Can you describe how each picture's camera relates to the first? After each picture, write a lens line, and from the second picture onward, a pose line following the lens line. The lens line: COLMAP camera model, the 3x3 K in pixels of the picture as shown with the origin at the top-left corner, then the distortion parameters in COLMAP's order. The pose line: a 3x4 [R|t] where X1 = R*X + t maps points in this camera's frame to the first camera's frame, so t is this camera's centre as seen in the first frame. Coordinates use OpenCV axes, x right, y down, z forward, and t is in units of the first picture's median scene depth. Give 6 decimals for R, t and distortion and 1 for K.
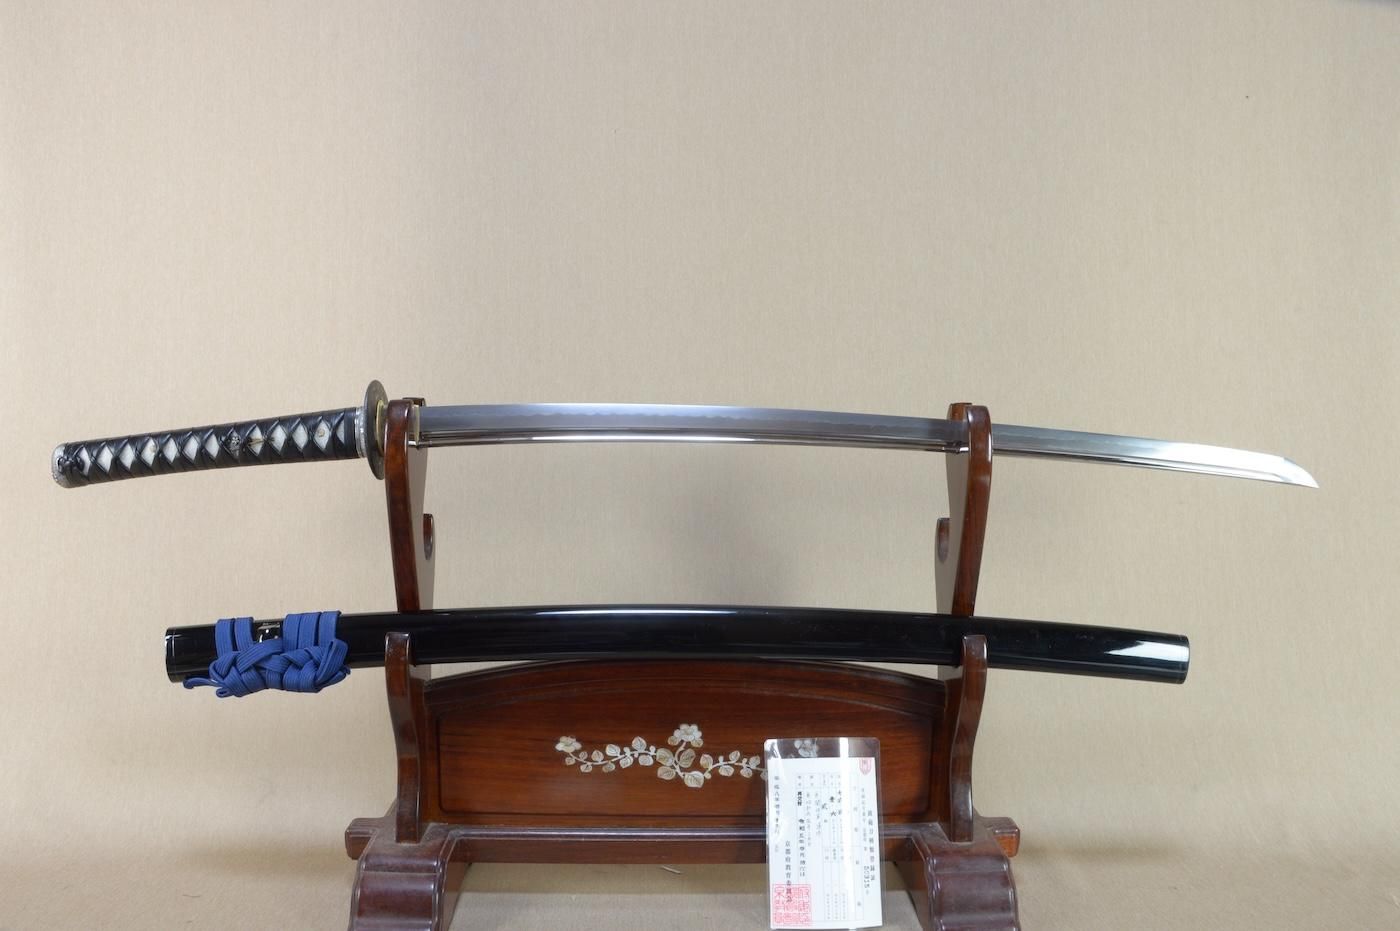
lens RADIAL K [[1095.7, 0, 687.7], [0, 1095.7, 479.0], [0, 0, 1]] dist [-0.163648, 0.097342]
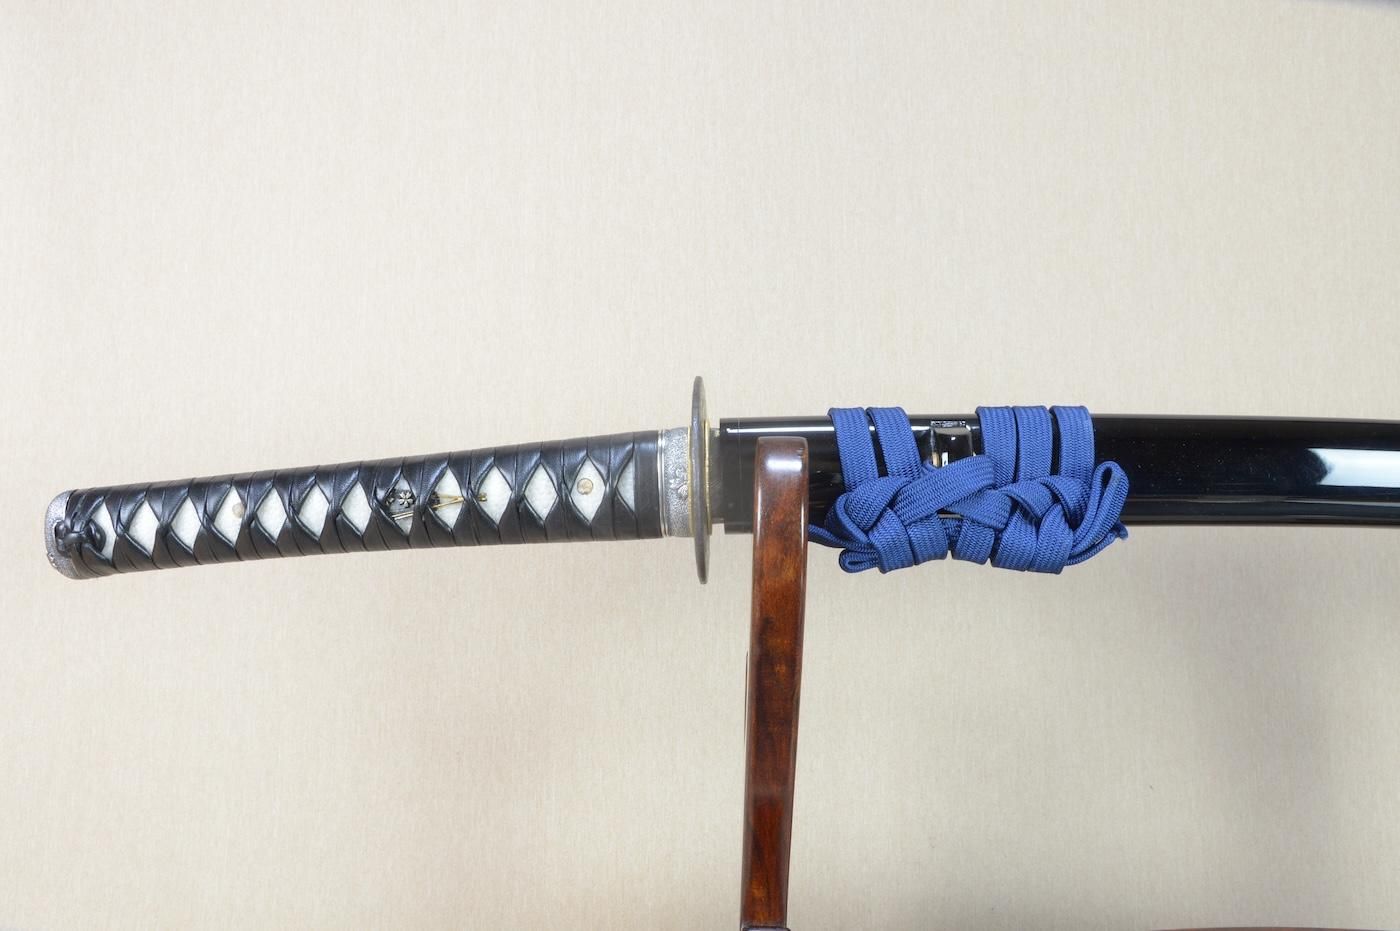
lens RADIAL K [[1095.7, 0, 694.5], [0, 1095.7, 470.5], [0, 0, 1]] dist [-0.163648, 0.097342]
pose [[0.997564, 0.016136, -0.067860, -0.248294], [-0.015843, 0.999863, 0.004844, -0.056135], [0.067929, -0.003757, 0.997683, 0.484992]]
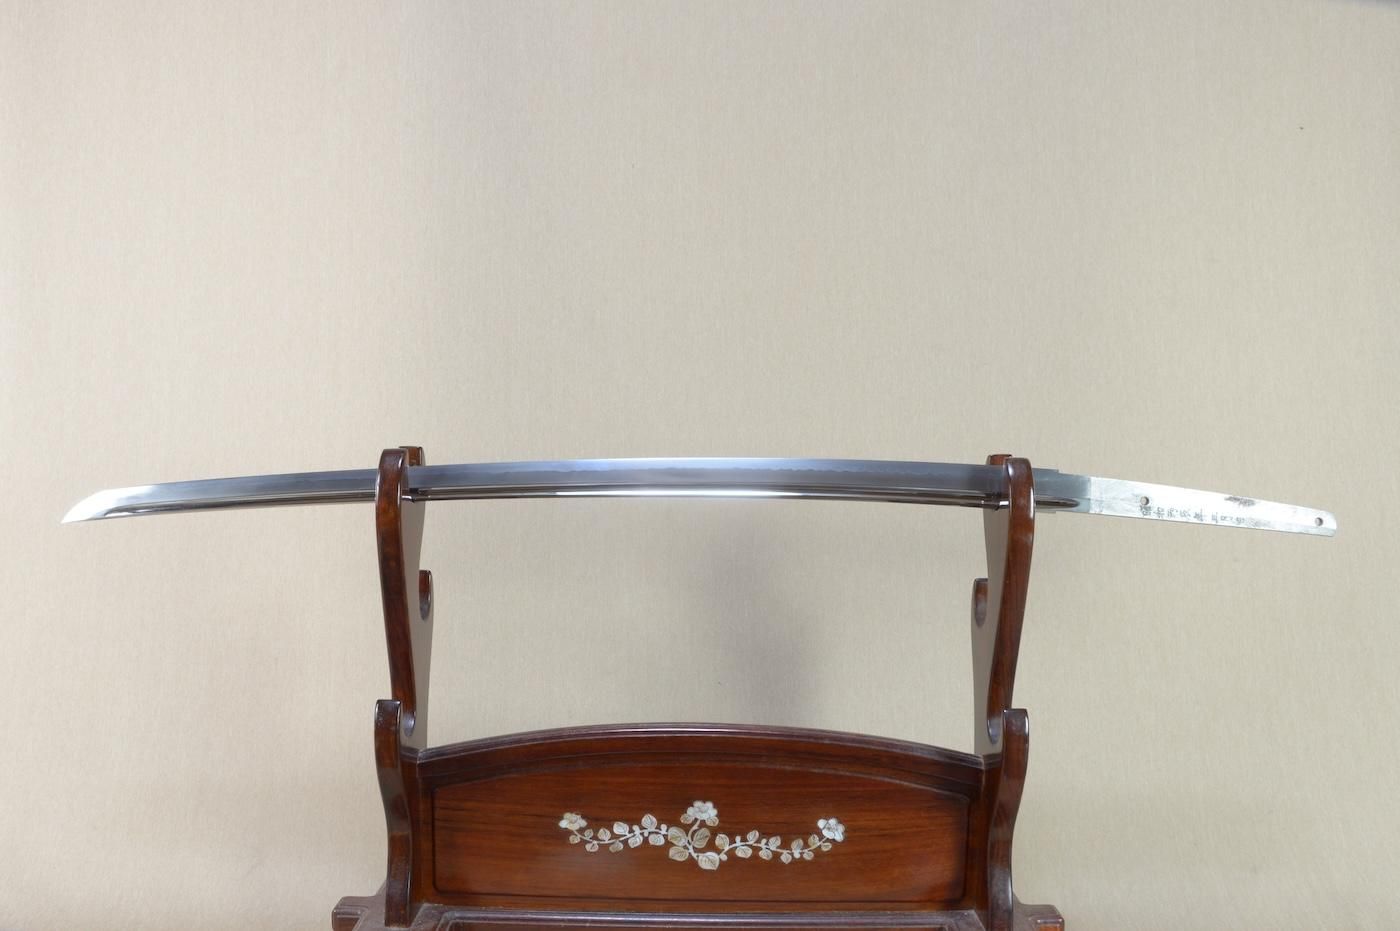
lens RADIAL K [[1095.7, 0, 686.8], [0, 1095.7, 476.0], [0, 0, 1]] dist [-0.163648, 0.097342]
pose [[0.999556, 0.004970, -0.029374, 0.012418], [-0.006206, 0.999093, -0.042124, -0.011273], [0.029138, 0.042288, 0.998681, 0.072165]]
